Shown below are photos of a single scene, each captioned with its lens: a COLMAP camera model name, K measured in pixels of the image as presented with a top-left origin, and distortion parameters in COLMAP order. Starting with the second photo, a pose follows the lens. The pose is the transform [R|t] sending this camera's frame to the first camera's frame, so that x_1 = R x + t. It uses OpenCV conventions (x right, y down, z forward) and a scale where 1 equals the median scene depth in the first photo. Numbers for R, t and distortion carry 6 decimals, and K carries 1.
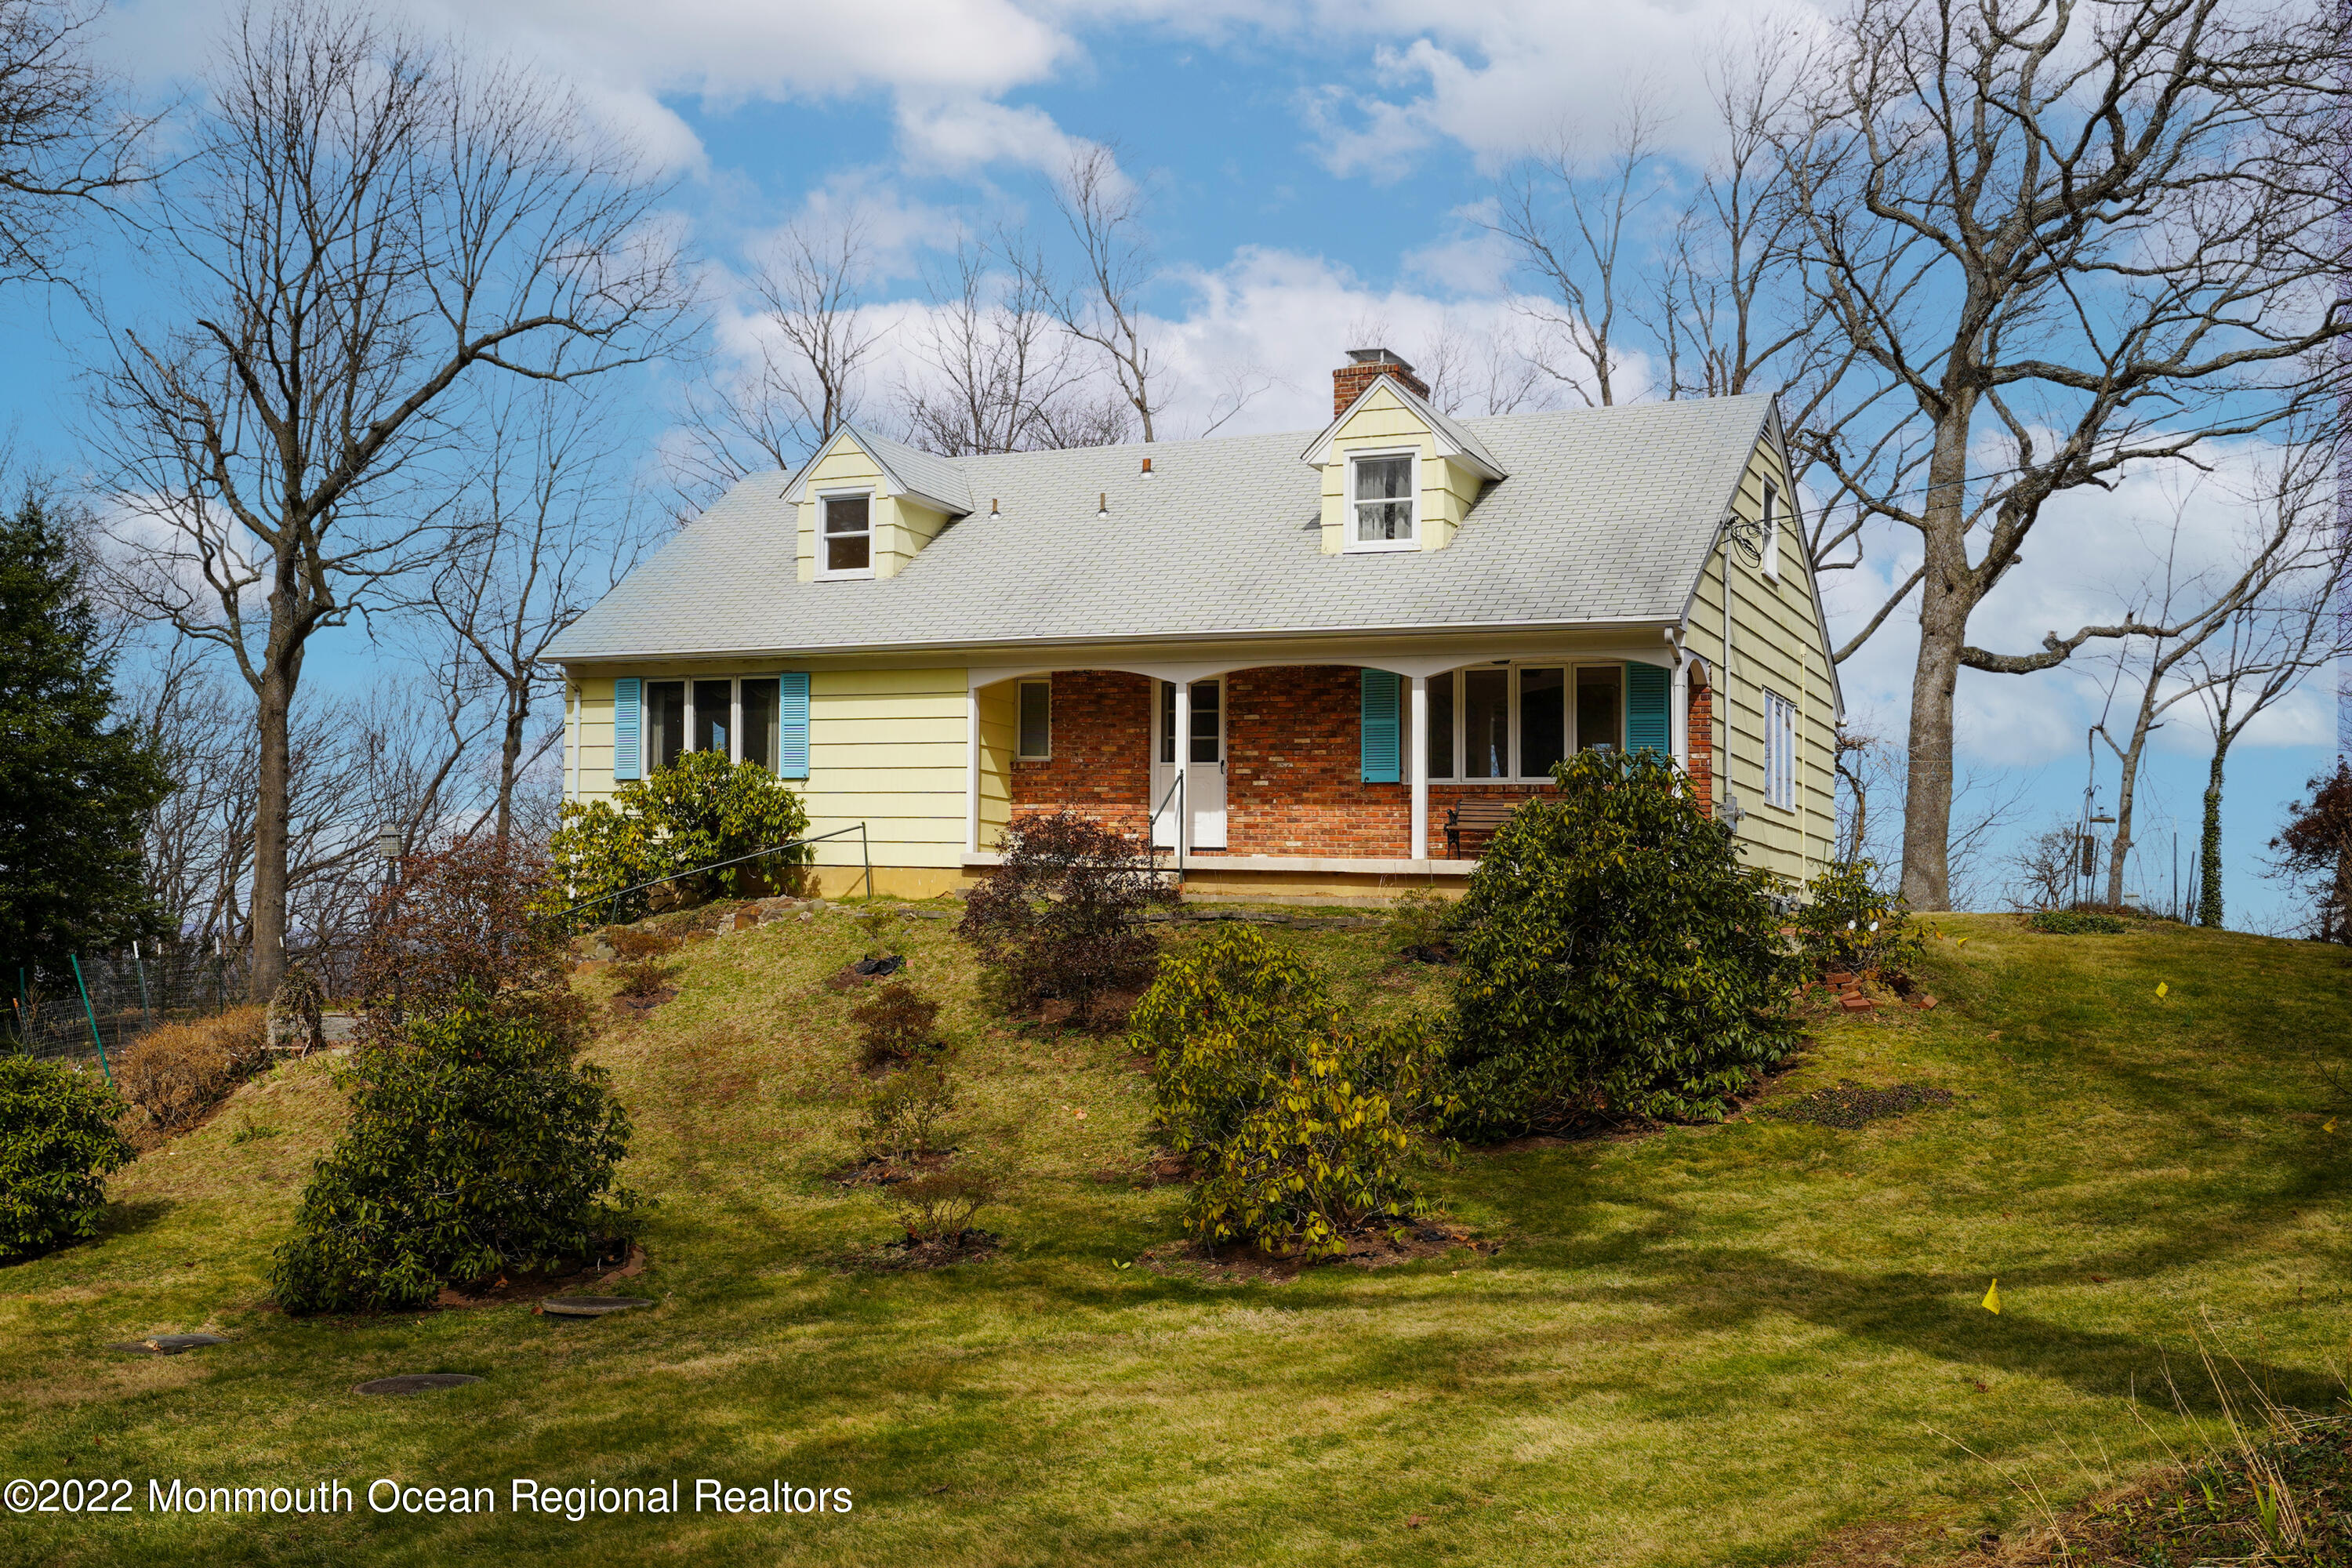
lens RADIAL K [[2378.8, 0, 1107.0], [0, 2378.8, 784.6], [0, 0, 1]] dist [0.003110, -0.004548]
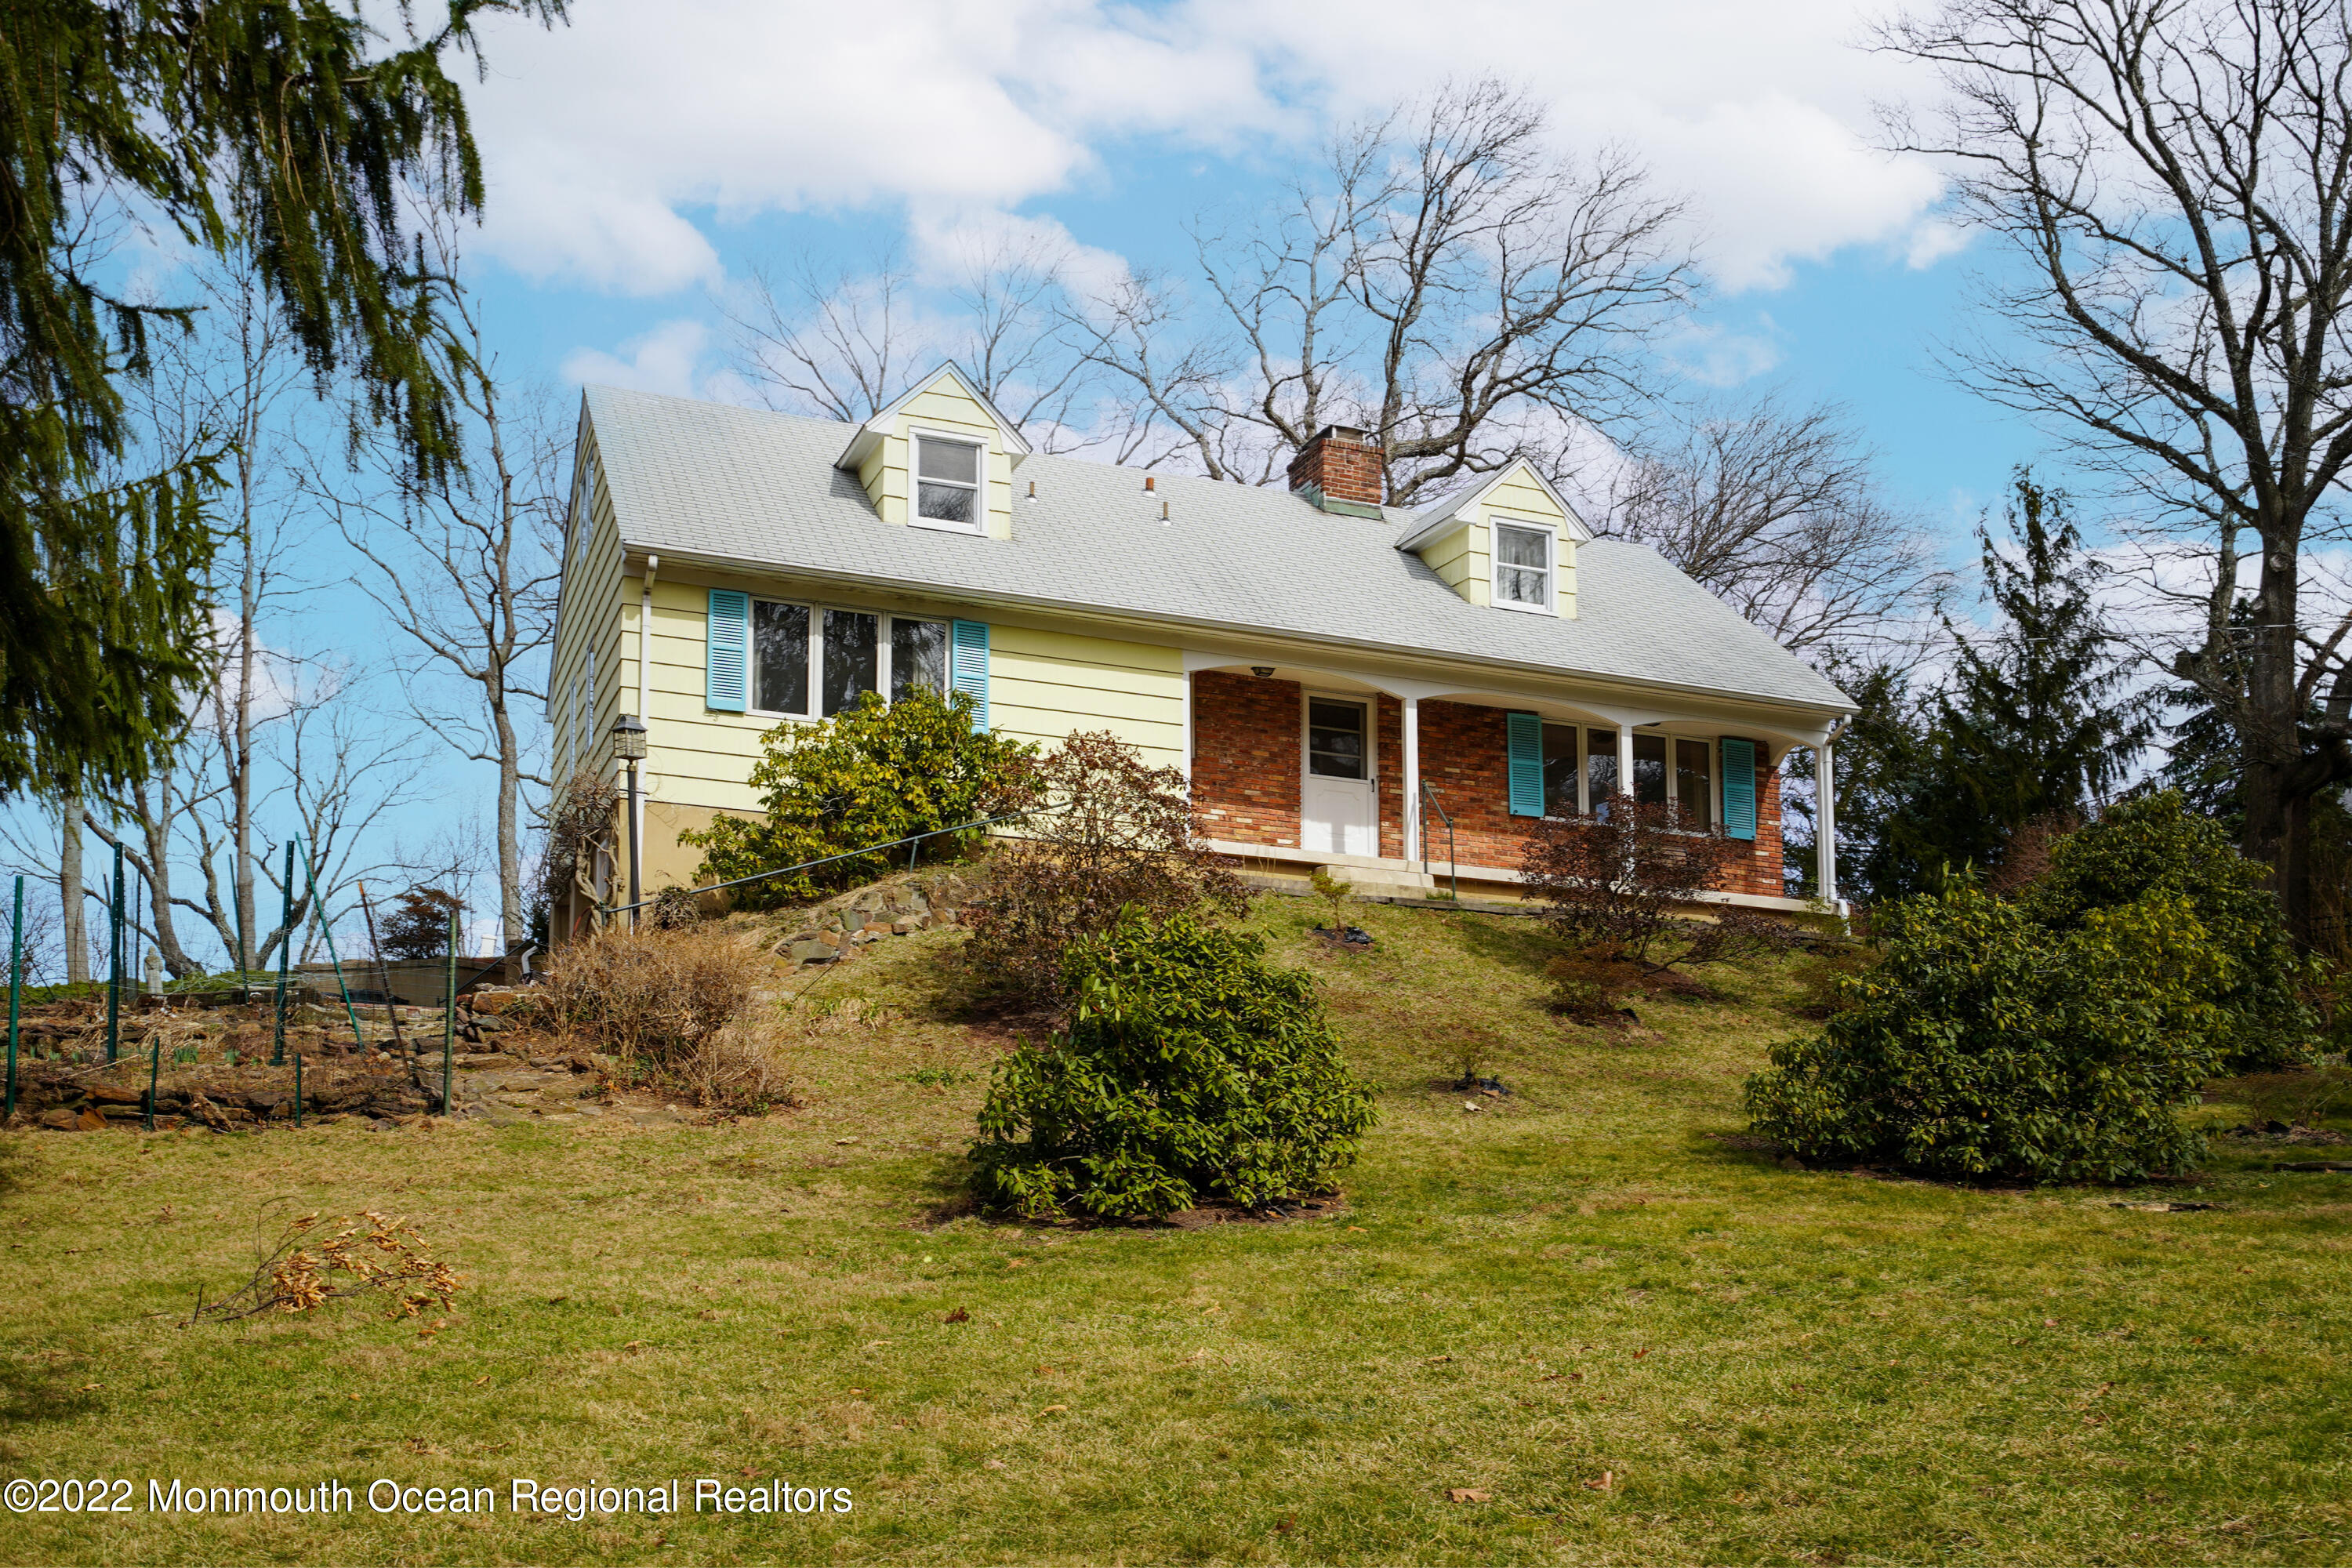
lens RADIAL K [[2378.8, 0, 1107.0], [0, 2378.8, 784.6], [0, 0, 1]] dist [0.003110, -0.004548]
pose [[0.671116, 0.136523, 0.728673, -0.774174], [-0.071265, 0.990226, -0.119892, 0.123140], [-0.737919, 0.028533, 0.674286, 0.372825]]
